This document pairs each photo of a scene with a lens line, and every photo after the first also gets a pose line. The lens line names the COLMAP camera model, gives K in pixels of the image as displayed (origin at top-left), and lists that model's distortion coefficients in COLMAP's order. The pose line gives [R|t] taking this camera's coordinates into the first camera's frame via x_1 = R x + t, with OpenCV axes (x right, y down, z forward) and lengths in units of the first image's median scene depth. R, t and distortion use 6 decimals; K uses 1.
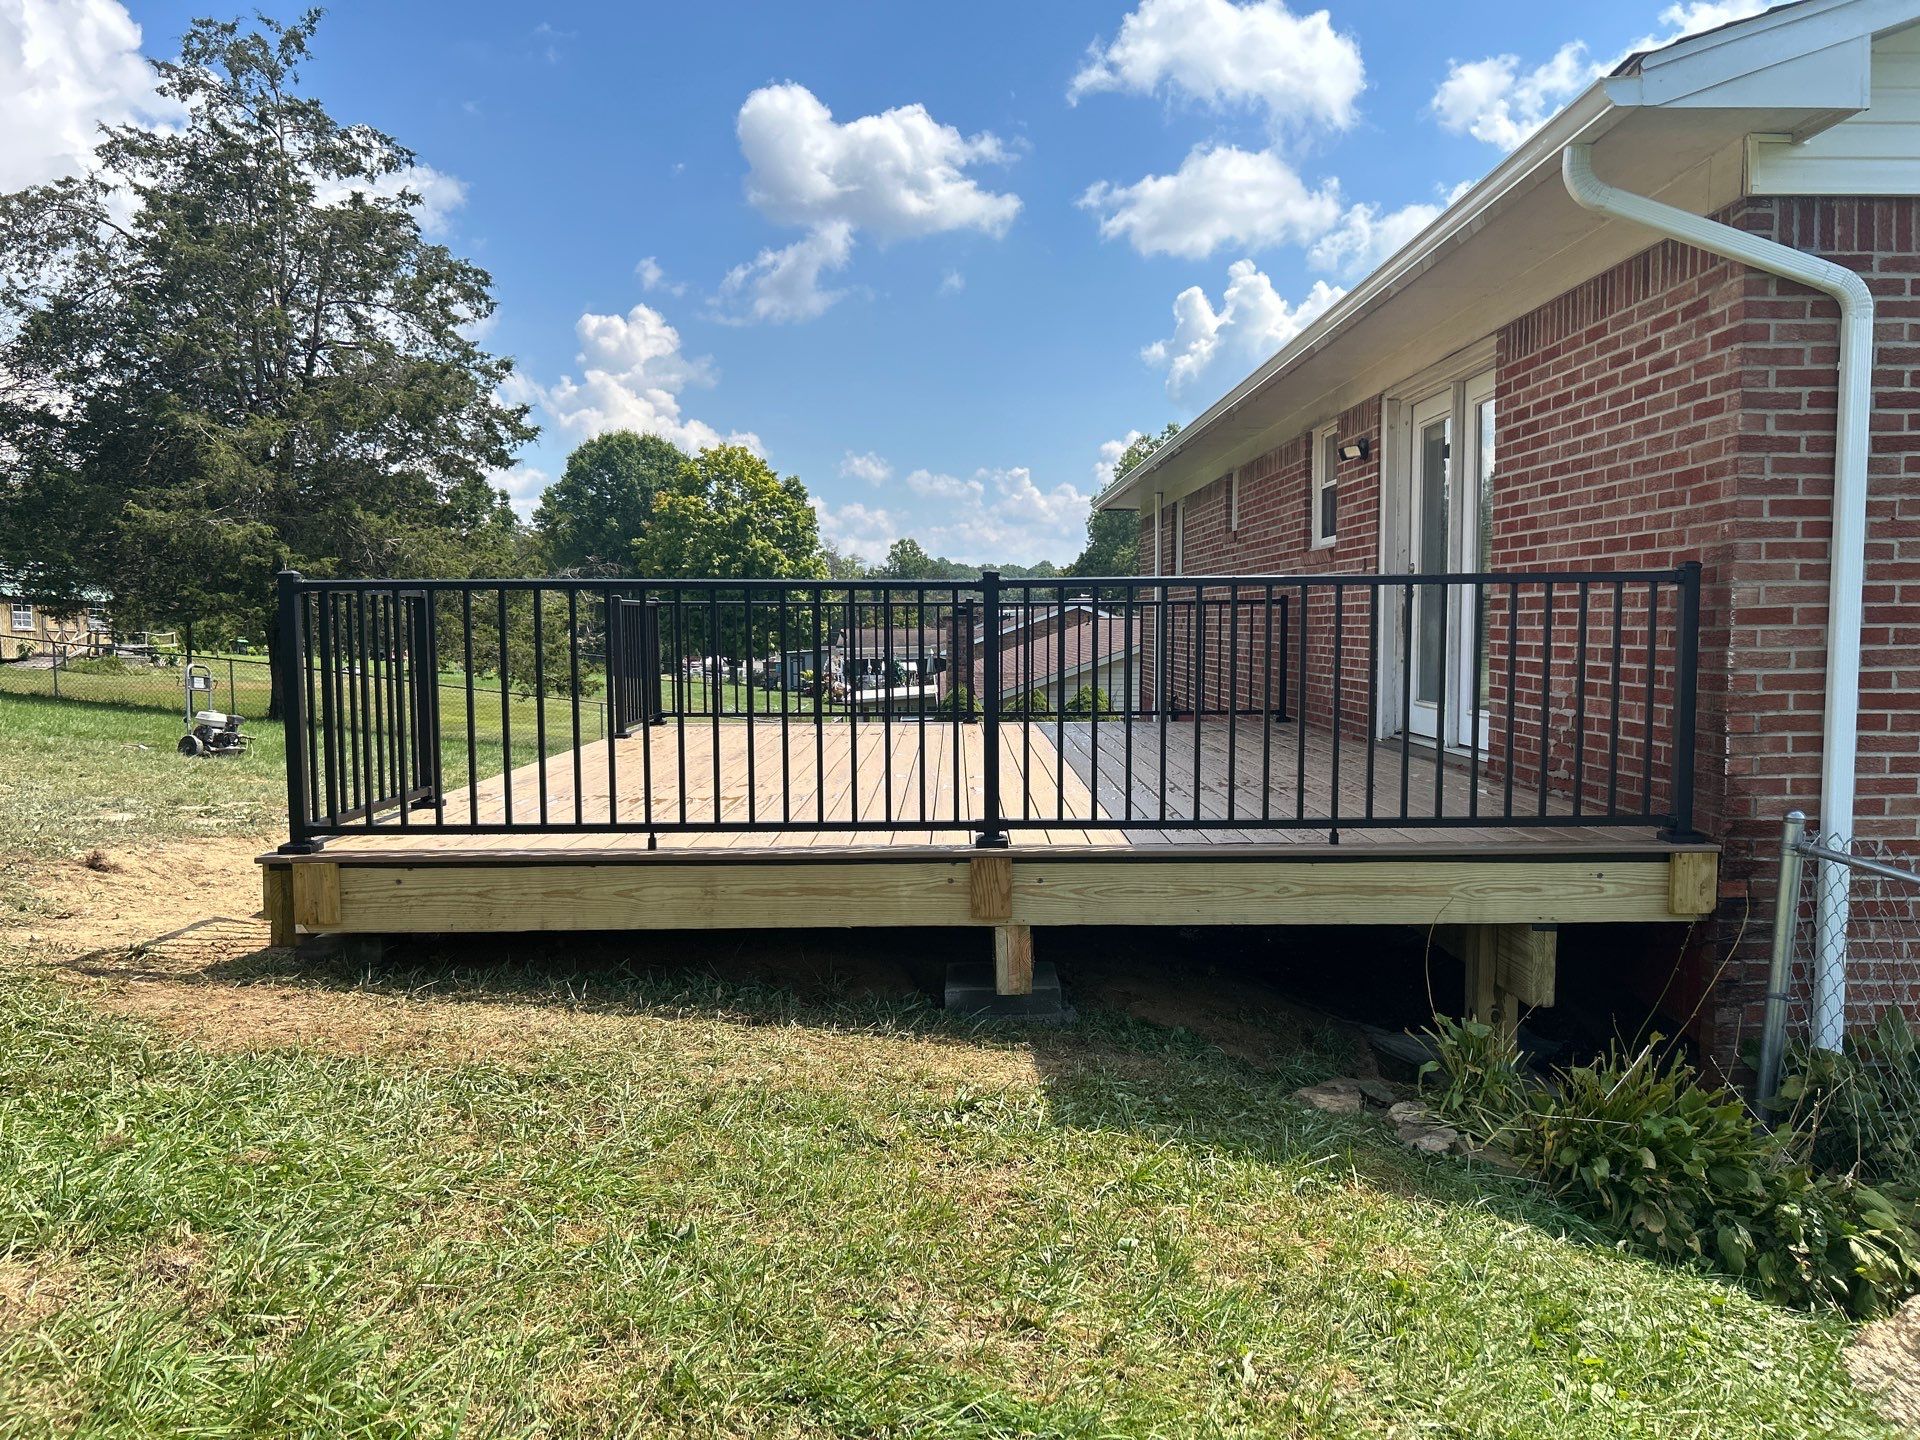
lens RADIAL K [[1466.3, 0, 957.1], [0, 1466.3, 730.9], [0, 0, 1]] dist [0.027671, -0.018627]
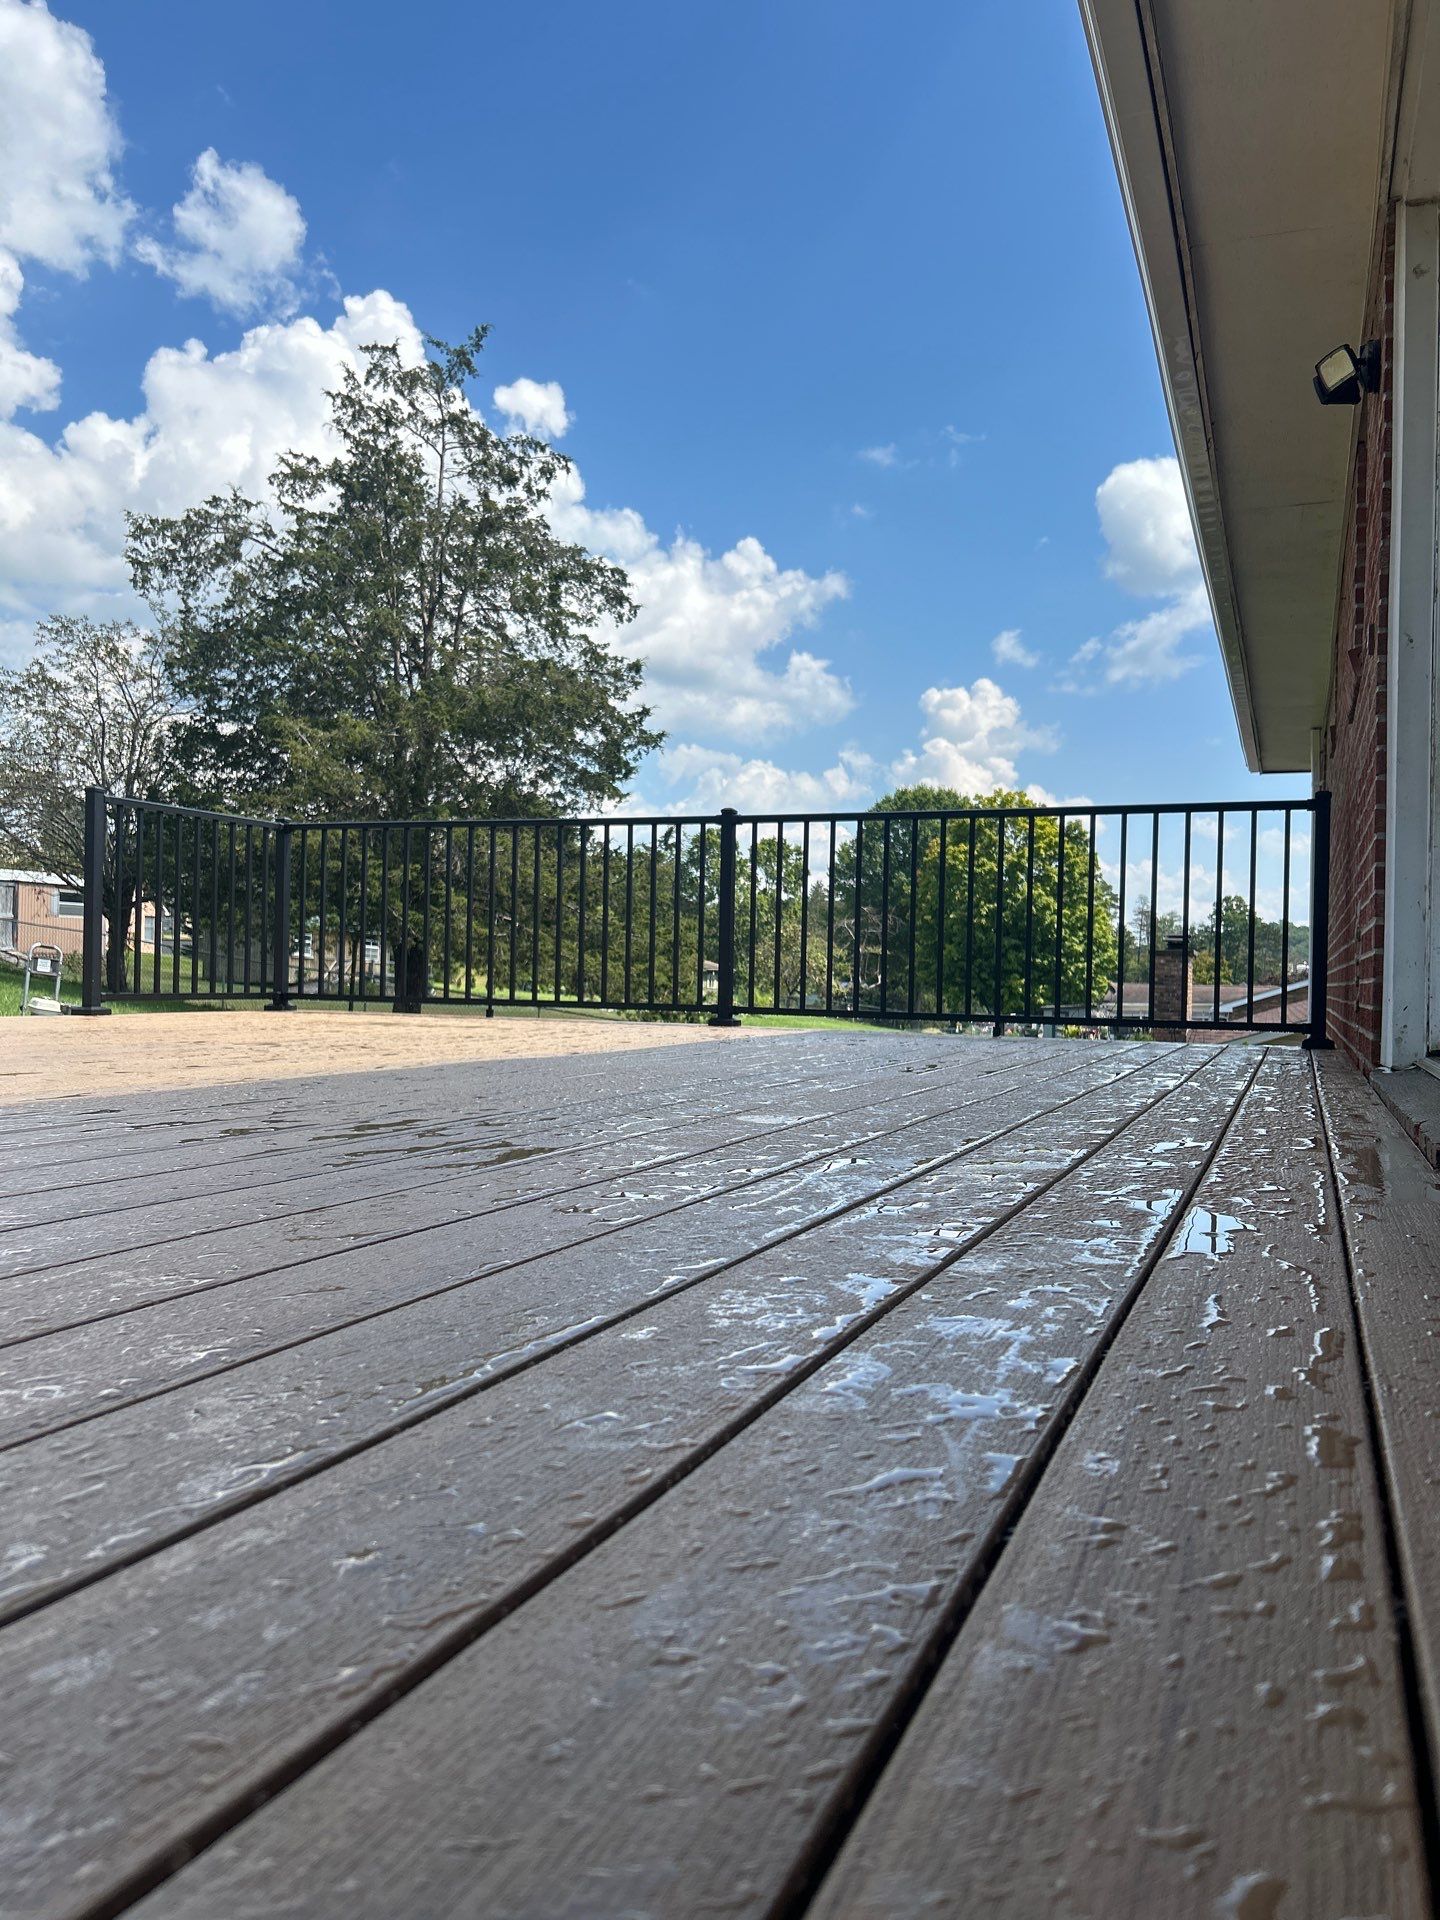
lens RADIAL K [[1447.9, 0, 720.0], [0, 1447.9, 960.0], [0, 0, 1]] dist [0.167989, -0.494484]
pose [[0.924464, 0.017462, -0.380869, 0.094681], [-0.052929, 0.995156, -0.082845, 0.008422], [0.377577, 0.096746, 0.920910, 0.189432]]
